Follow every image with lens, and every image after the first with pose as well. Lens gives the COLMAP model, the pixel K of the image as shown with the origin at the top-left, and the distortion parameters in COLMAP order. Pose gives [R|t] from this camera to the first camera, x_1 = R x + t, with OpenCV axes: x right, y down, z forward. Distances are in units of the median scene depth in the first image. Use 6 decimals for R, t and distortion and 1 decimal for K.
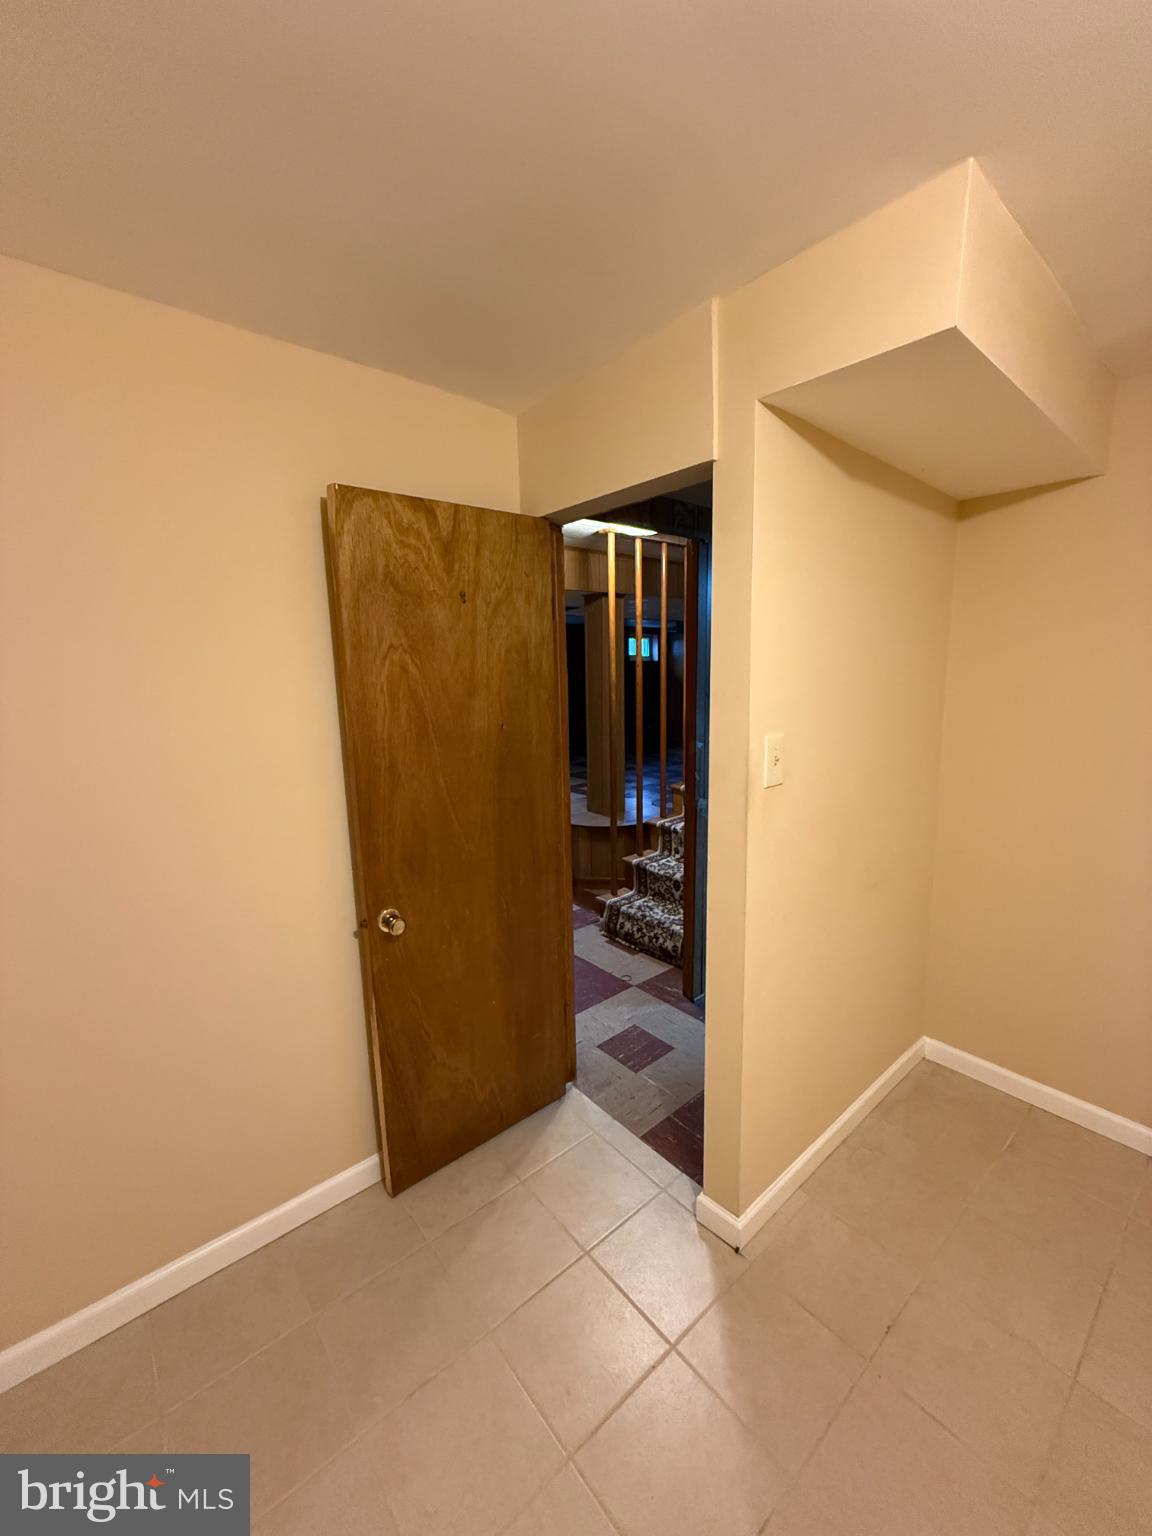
lens RADIAL K [[610.1, 0, 581.7], [0, 610.1, 768.8], [0, 0, 1]] dist [-0.000726, -0.000592]
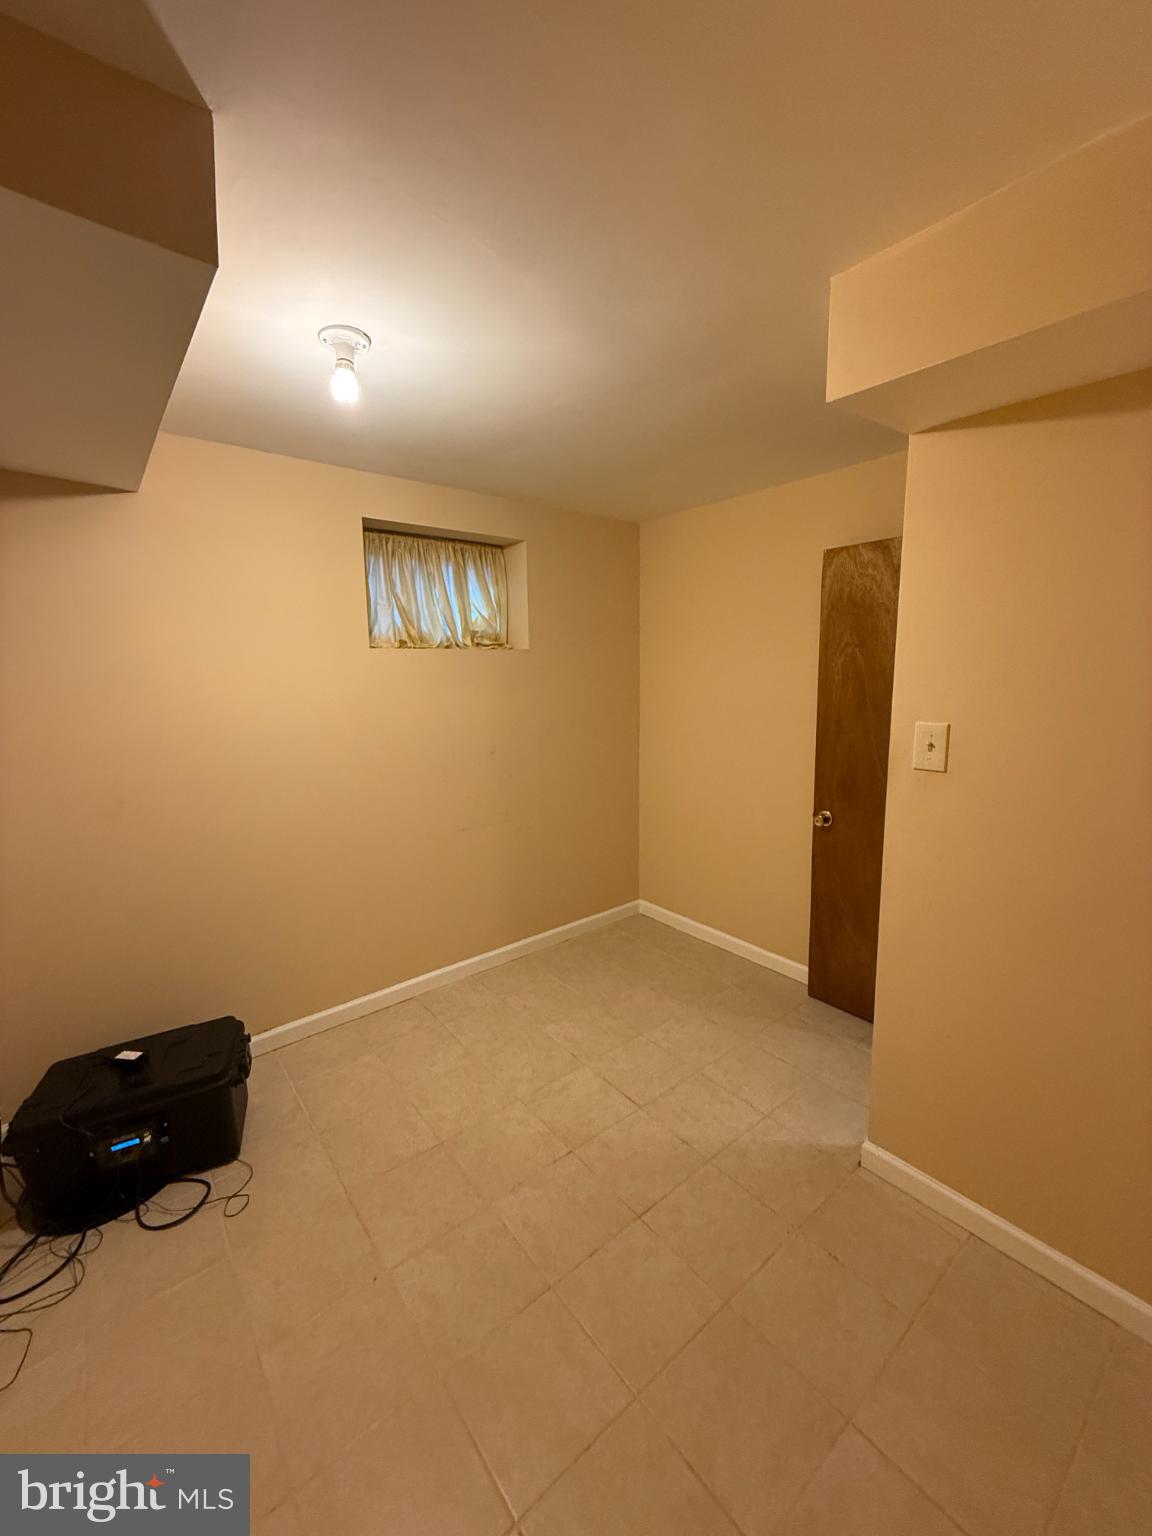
lens RADIAL K [[610.1, 0, 581.7], [0, 610.1, 768.8], [0, 0, 1]] dist [-0.000726, -0.000592]
pose [[0.002422, 0.184185, -0.982889, 1.273273], [-0.144350, 0.972662, 0.181913, -0.076365], [0.989524, 0.141439, 0.028943, 0.334158]]
